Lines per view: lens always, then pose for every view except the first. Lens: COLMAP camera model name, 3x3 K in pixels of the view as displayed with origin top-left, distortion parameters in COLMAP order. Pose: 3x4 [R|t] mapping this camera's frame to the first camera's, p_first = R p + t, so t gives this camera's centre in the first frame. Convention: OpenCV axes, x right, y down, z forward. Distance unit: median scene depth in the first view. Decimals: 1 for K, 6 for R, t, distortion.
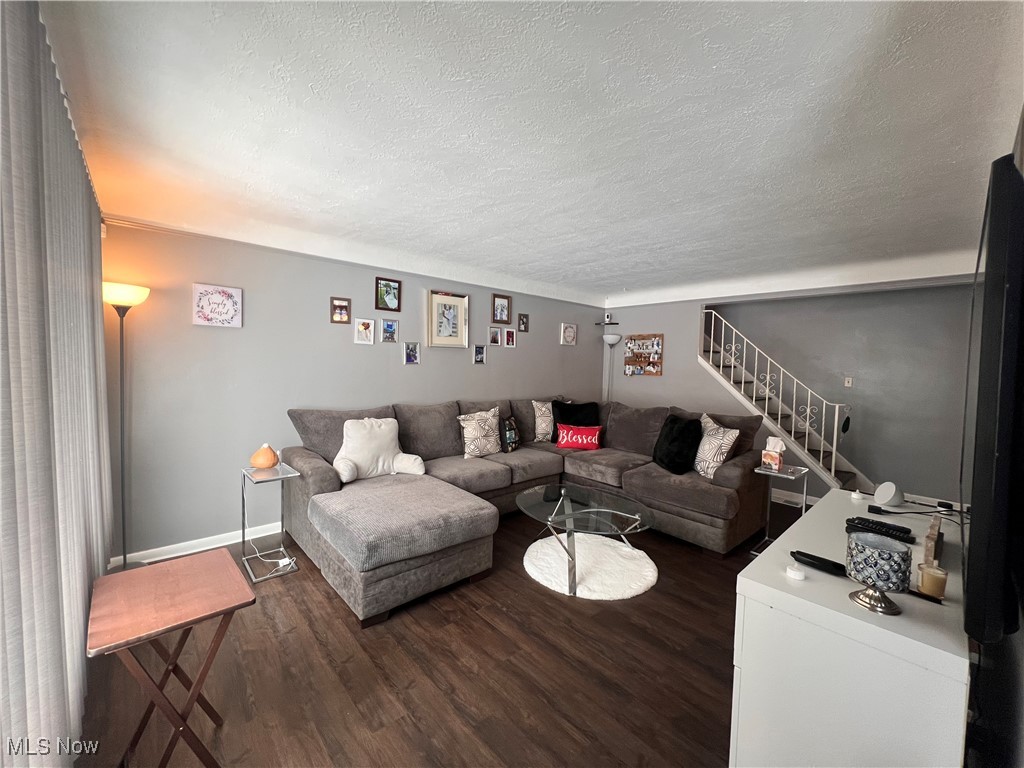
lens RADIAL K [[410.0, 0, 510.6], [0, 410.0, 385.5], [0, 0, 1]] dist [-0.002284, -0.000019]
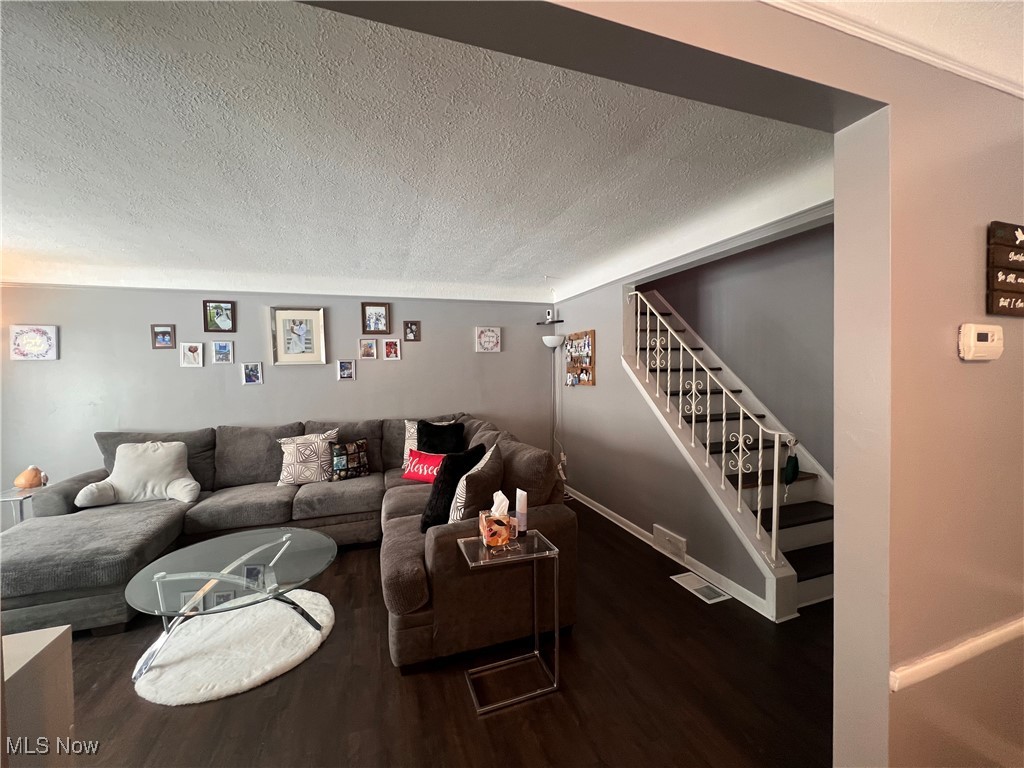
lens RADIAL K [[410.0, 0, 512.6], [0, 410.0, 383.9], [0, 0, 1]] dist [-0.002284, -0.000019]
pose [[0.920421, -0.030840, -0.389710, 0.676217], [0.021205, 0.999354, -0.029004, -0.011440], [0.390353, 0.018433, 0.920481, 0.328019]]
